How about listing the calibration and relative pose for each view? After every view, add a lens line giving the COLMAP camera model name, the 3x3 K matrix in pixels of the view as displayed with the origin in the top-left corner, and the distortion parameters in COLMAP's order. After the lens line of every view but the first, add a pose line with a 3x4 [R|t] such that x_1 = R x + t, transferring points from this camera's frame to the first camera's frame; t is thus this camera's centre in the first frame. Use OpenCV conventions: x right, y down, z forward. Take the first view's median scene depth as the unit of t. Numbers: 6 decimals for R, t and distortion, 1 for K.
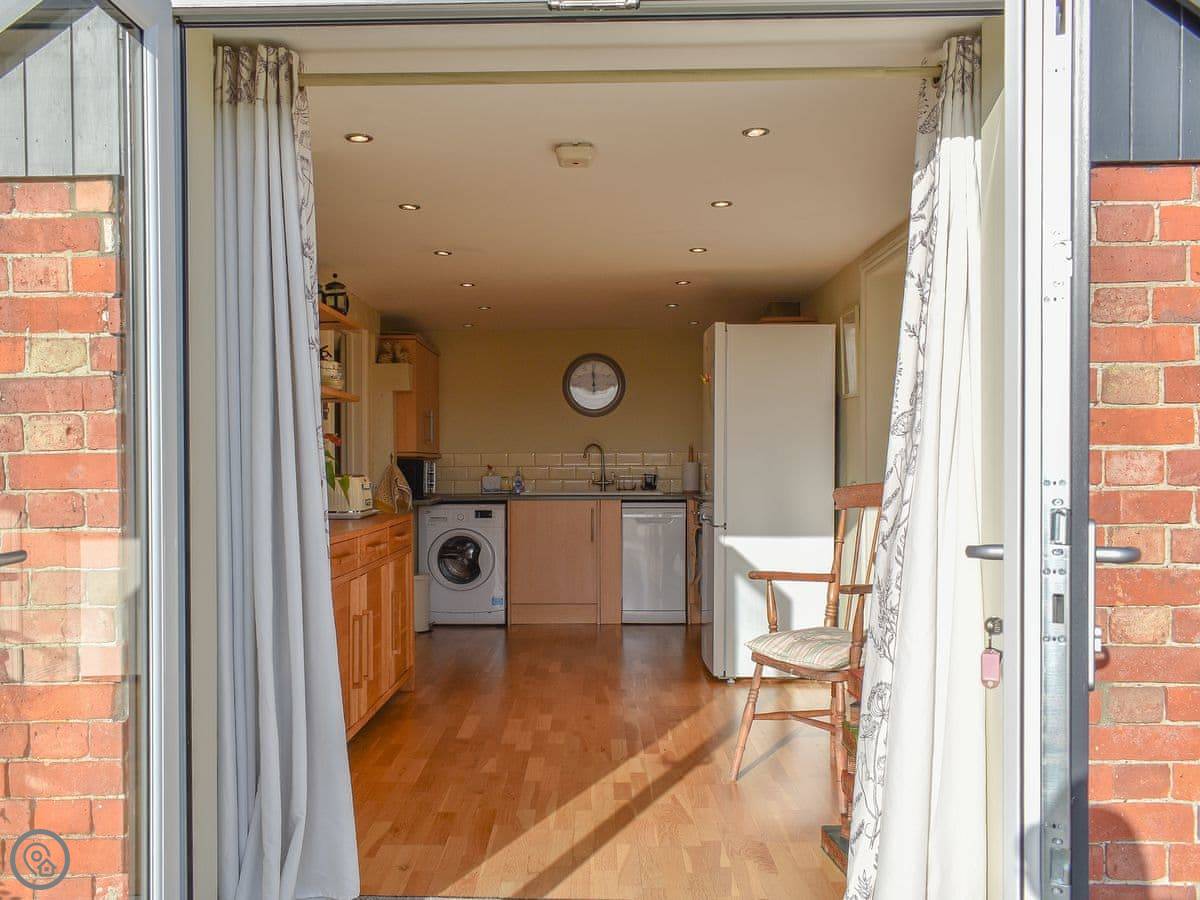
lens RADIAL K [[1131.1, 0, 596.1], [0, 1131.1, 473.8], [0, 0, 1]] dist [-0.089298, 0.007788]
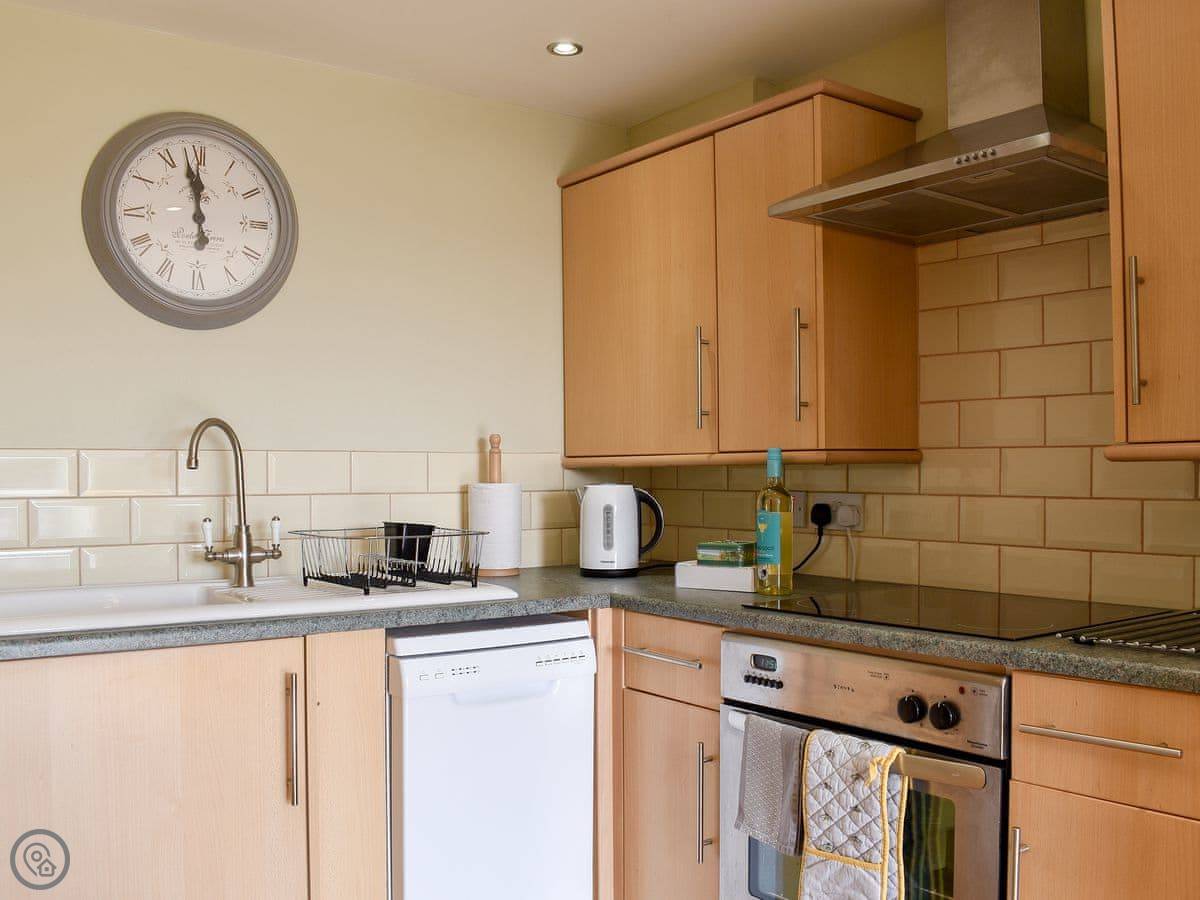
lens RADIAL K [[1131.1, 0, 596.1], [0, 1131.1, 473.8], [0, 0, 1]] dist [-0.089298, 0.007788]
pose [[0.804389, 0.001605, 0.594101, -0.096179], [0.005306, 0.999937, -0.009885, -0.010139], [-0.594079, 0.011104, 0.804330, 0.760040]]
